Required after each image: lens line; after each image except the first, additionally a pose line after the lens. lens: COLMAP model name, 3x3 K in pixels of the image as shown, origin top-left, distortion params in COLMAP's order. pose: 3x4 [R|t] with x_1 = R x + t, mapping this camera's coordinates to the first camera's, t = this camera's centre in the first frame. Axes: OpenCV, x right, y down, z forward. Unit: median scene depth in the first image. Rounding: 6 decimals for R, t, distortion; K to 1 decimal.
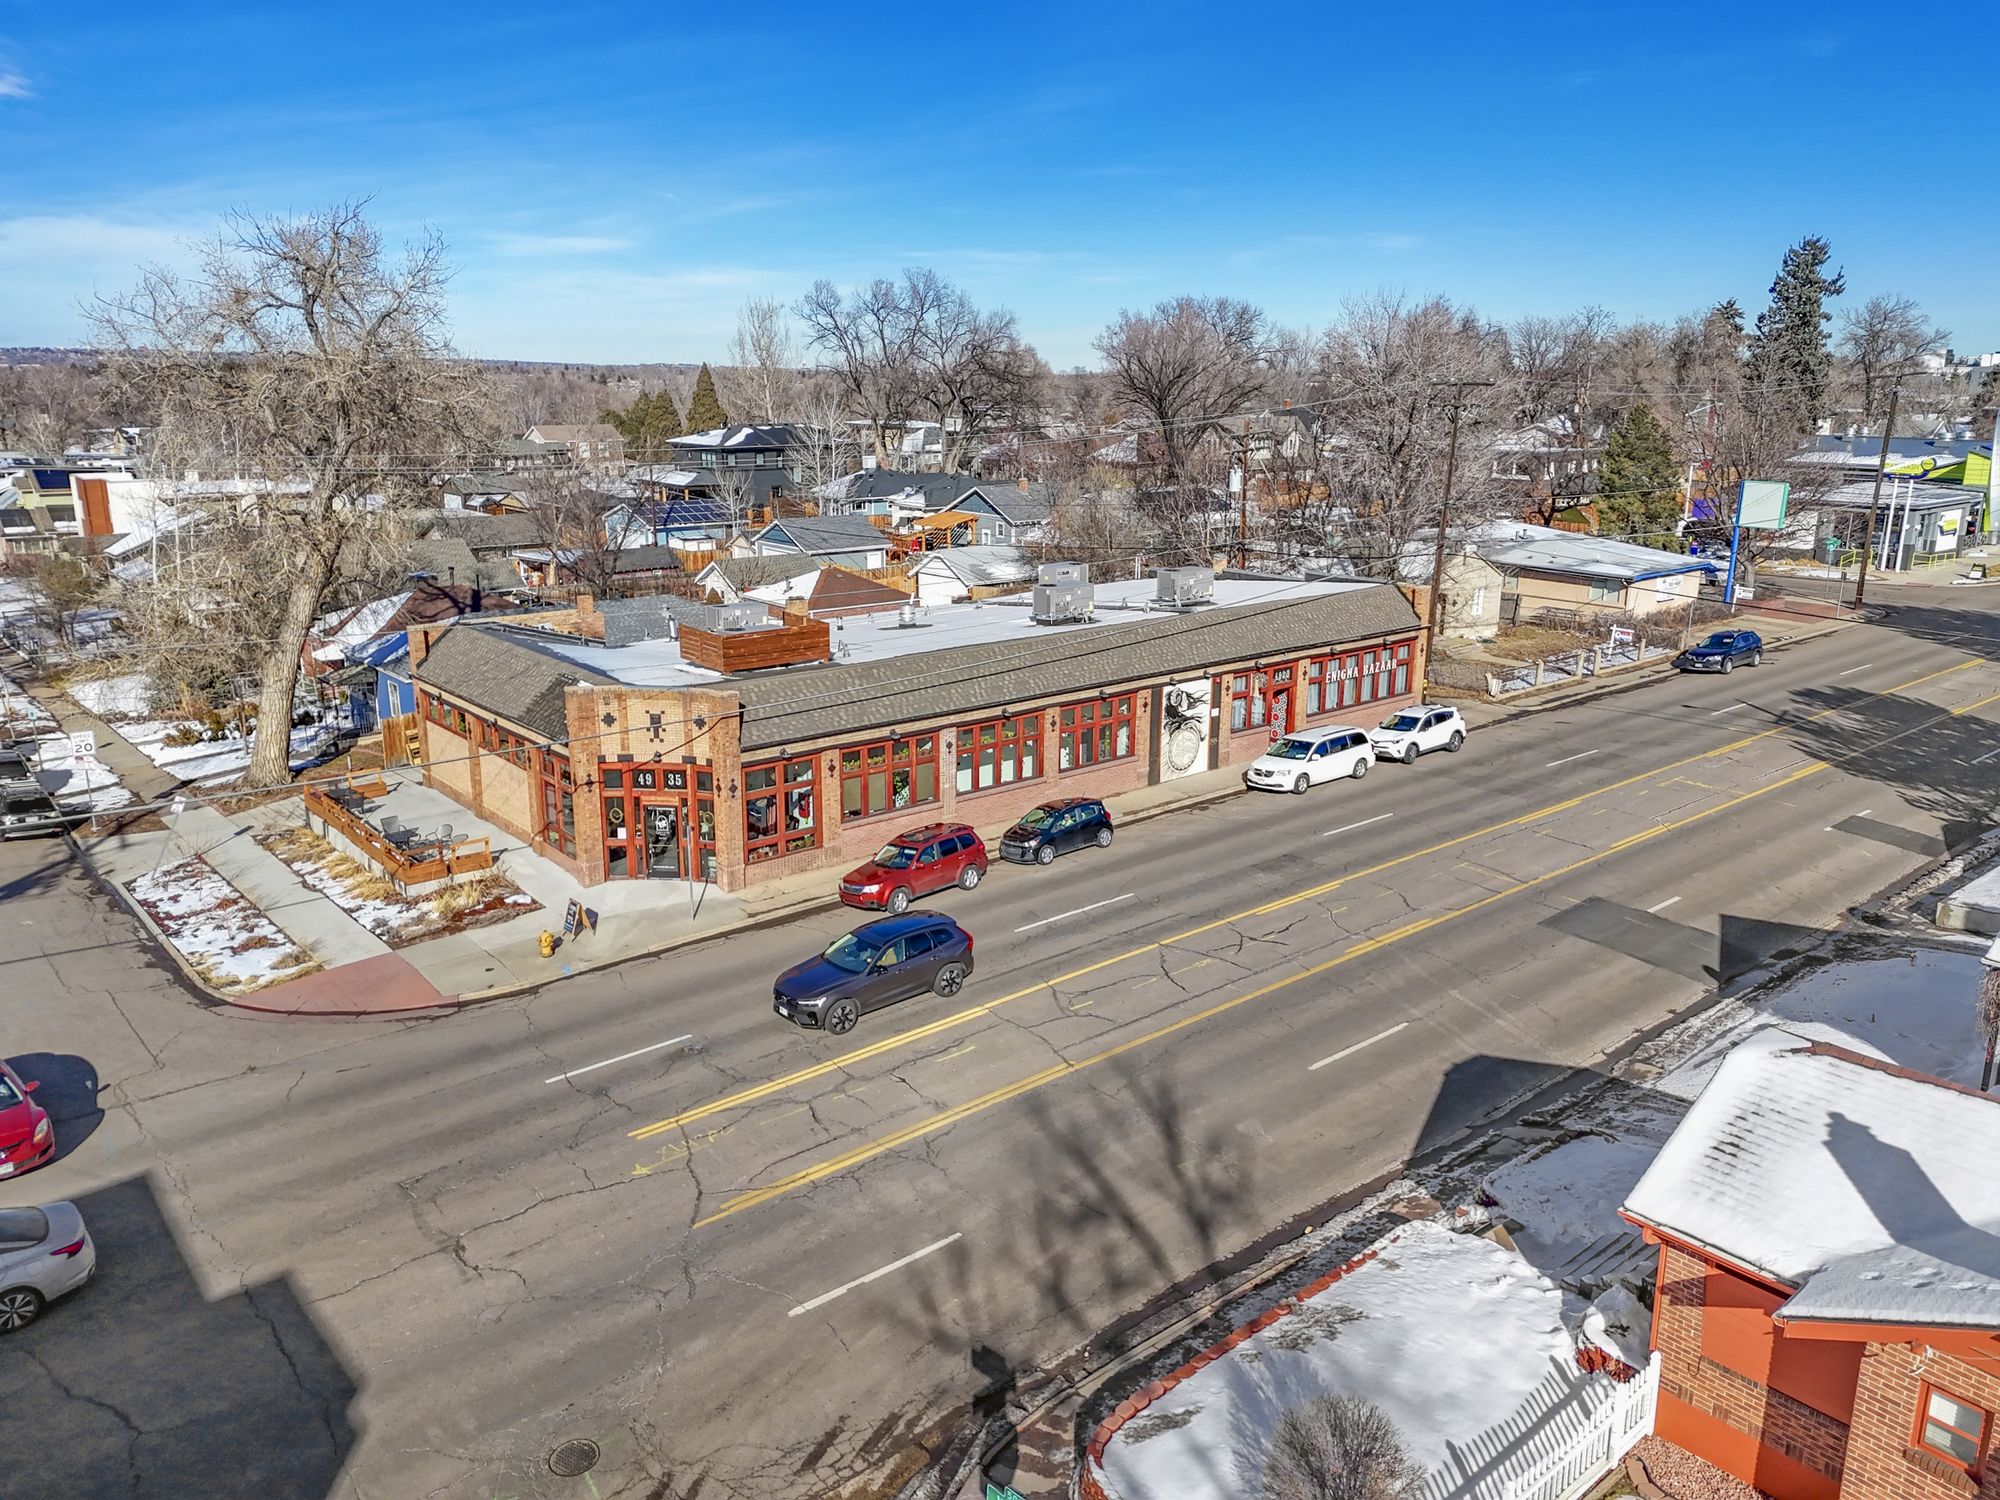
lens RADIAL K [[1439.1, 0, 1008.4], [0, 1439.1, 742.7], [0, 0, 1]] dist [0.053656, -0.034287]
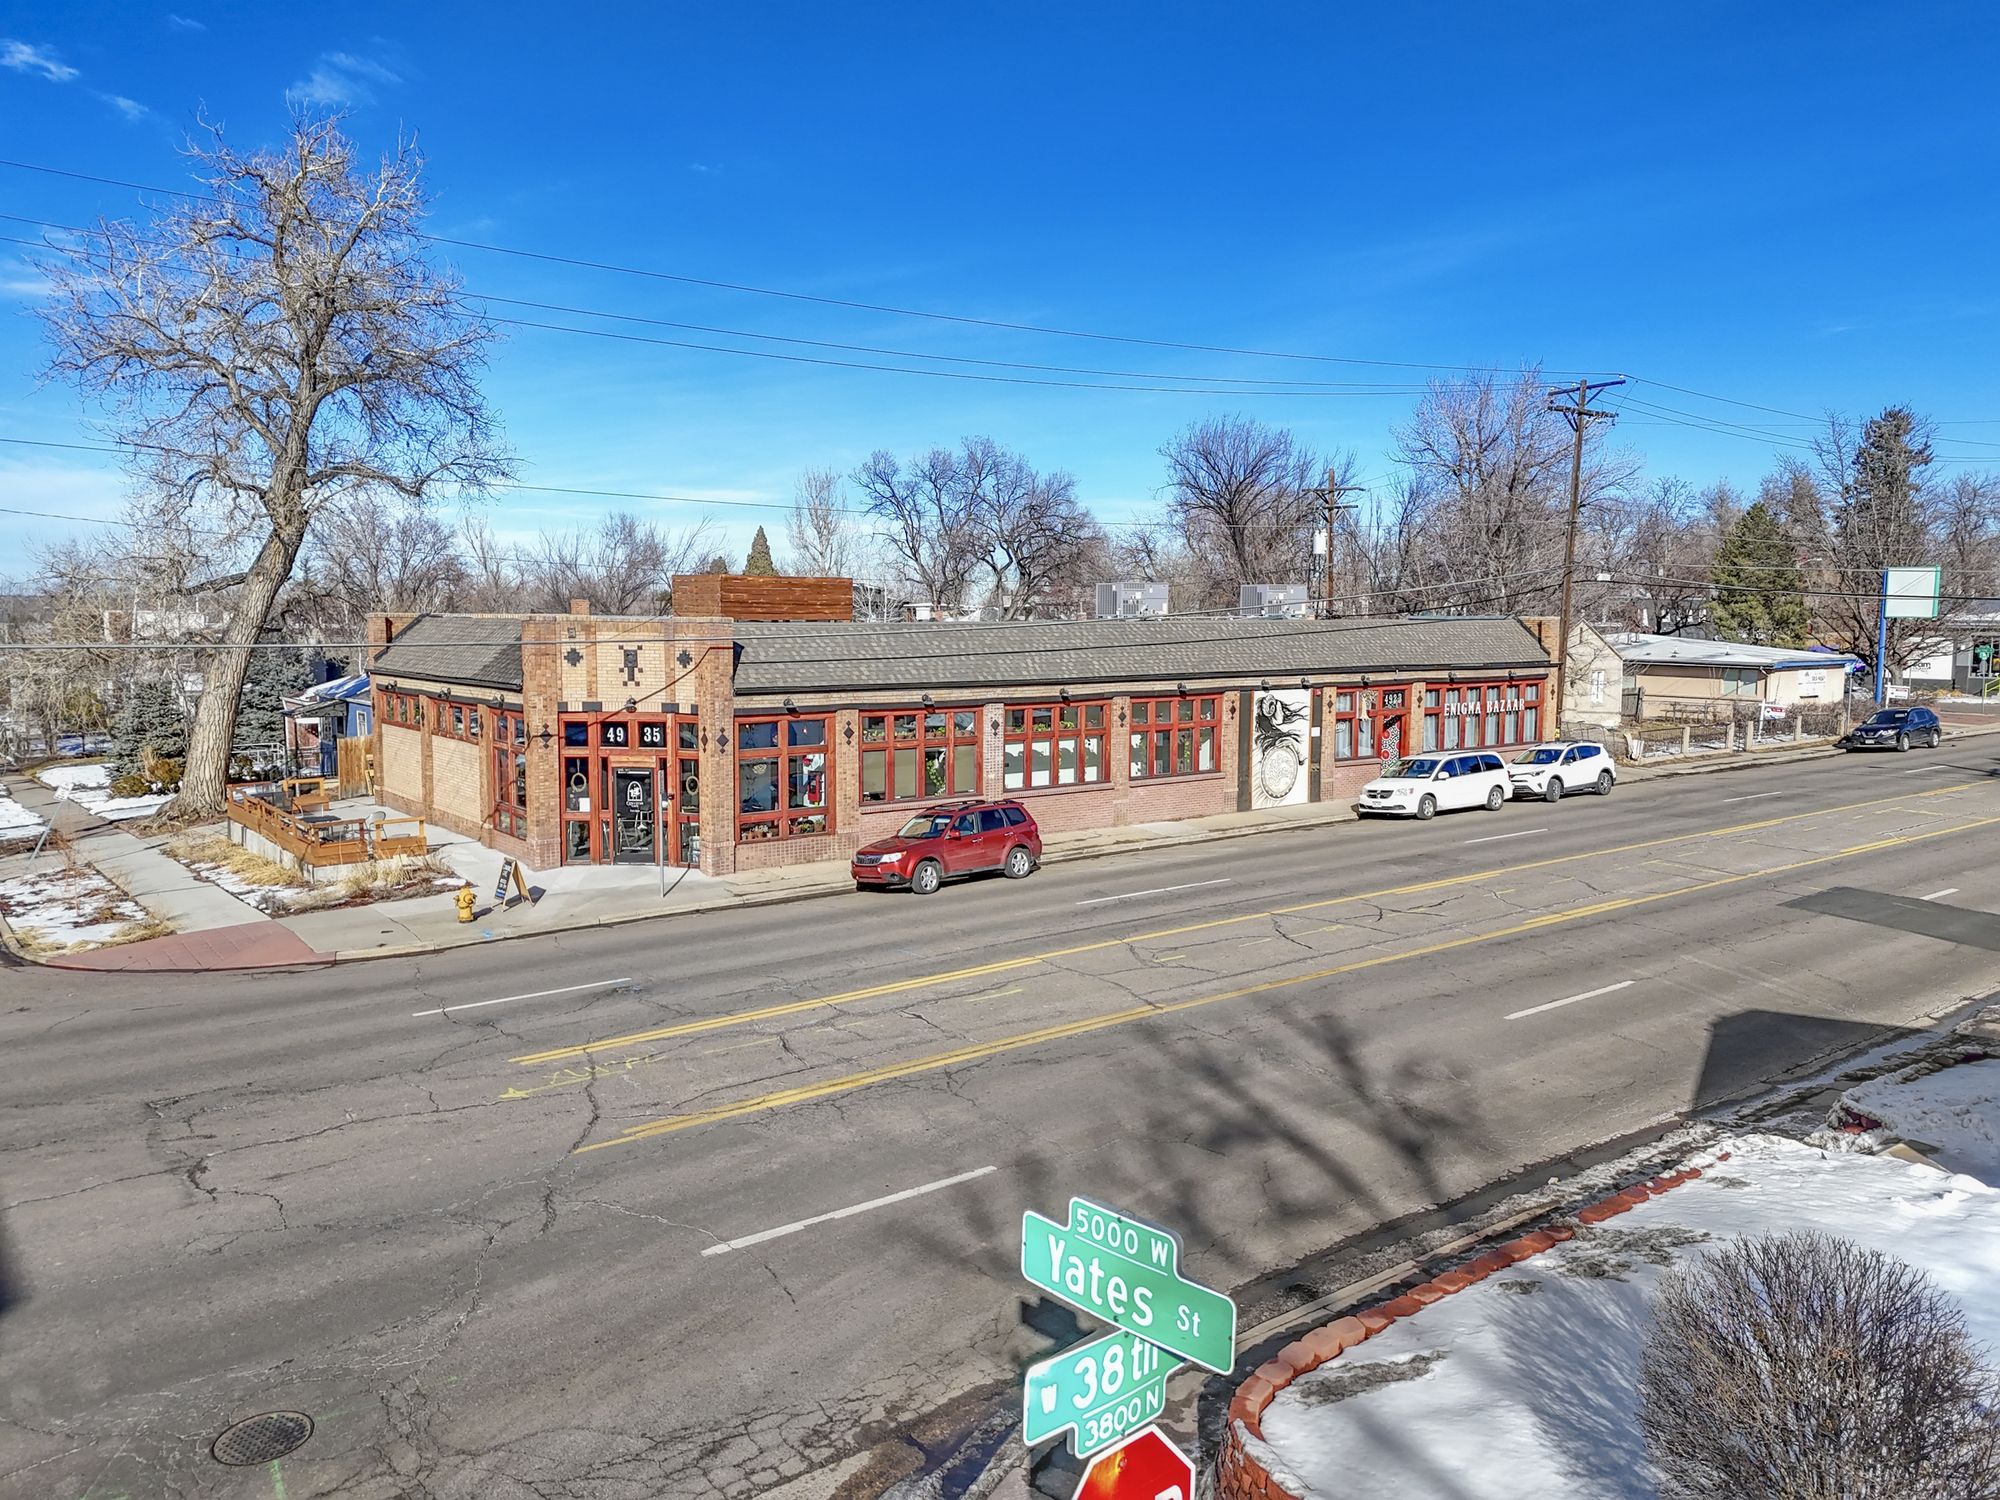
lens RADIAL K [[1439.1, 0, 1007.2], [0, 1439.1, 748.8], [0, 0, 1]] dist [0.053656, -0.034287]
pose [[0.999152, 0.000130, -0.041174, -0.001064], [-0.006724, 0.987086, -0.160047, 0.162364], [0.040621, 0.160188, 0.986250, 0.220402]]
